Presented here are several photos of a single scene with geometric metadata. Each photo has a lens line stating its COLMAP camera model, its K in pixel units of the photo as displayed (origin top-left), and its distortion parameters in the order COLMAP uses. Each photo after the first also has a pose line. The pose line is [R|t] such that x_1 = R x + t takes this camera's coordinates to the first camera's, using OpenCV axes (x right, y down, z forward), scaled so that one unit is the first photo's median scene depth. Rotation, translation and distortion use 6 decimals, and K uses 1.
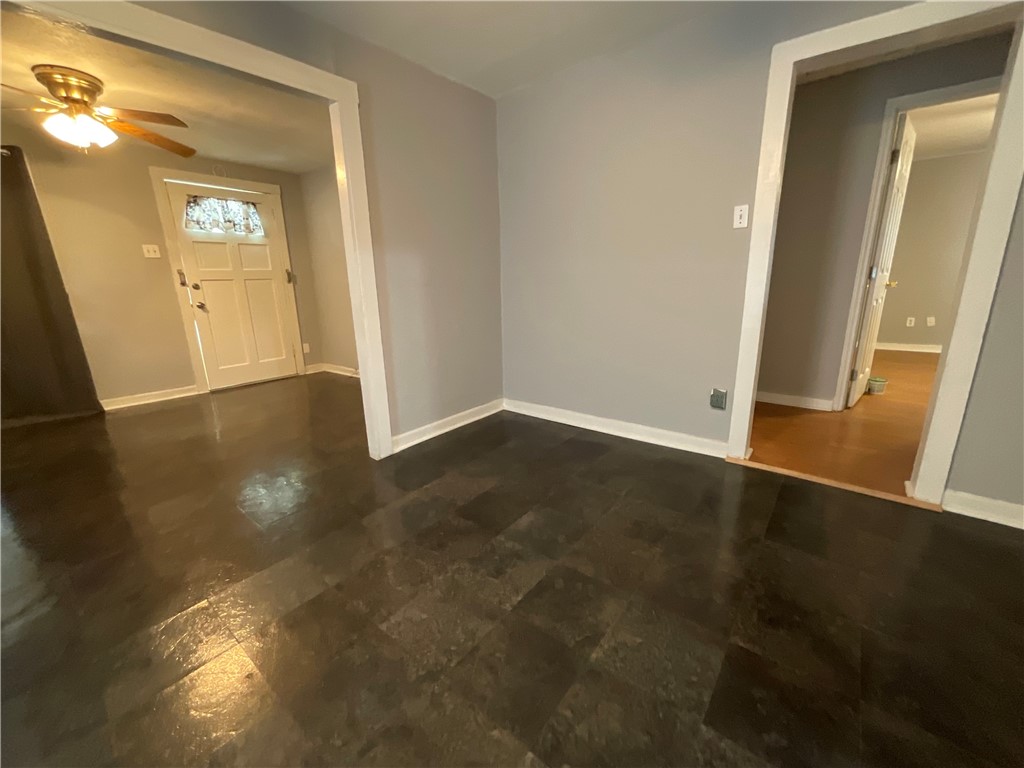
lens RADIAL K [[418.3, 0, 506.7], [0, 418.3, 384.6], [0, 0, 1]] dist [0.020809, -0.000299]
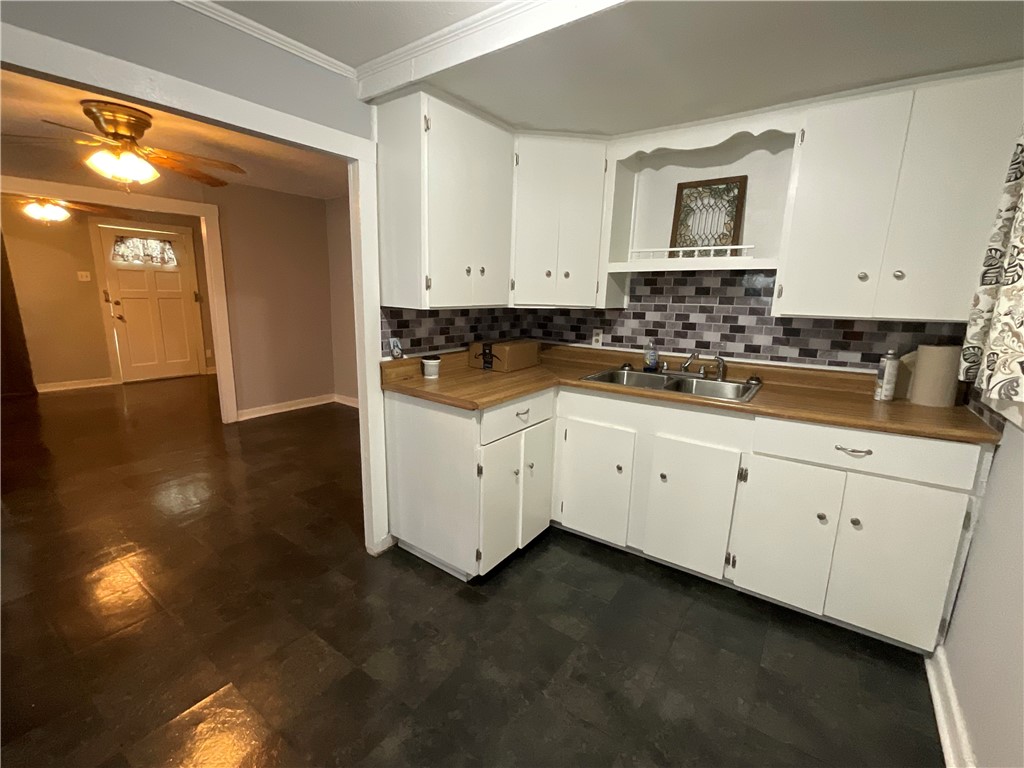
lens RADIAL K [[462.0, 0, 512.0], [0, 462.0, 384.0], [0, 0, 1]] dist [0.019192, 0.000344]
pose [[0.997237, 0.040120, 0.062515, 0.415101], [-0.037254, 0.998230, -0.046357, 0.042552], [-0.064264, 0.043900, 0.996967, -0.528486]]
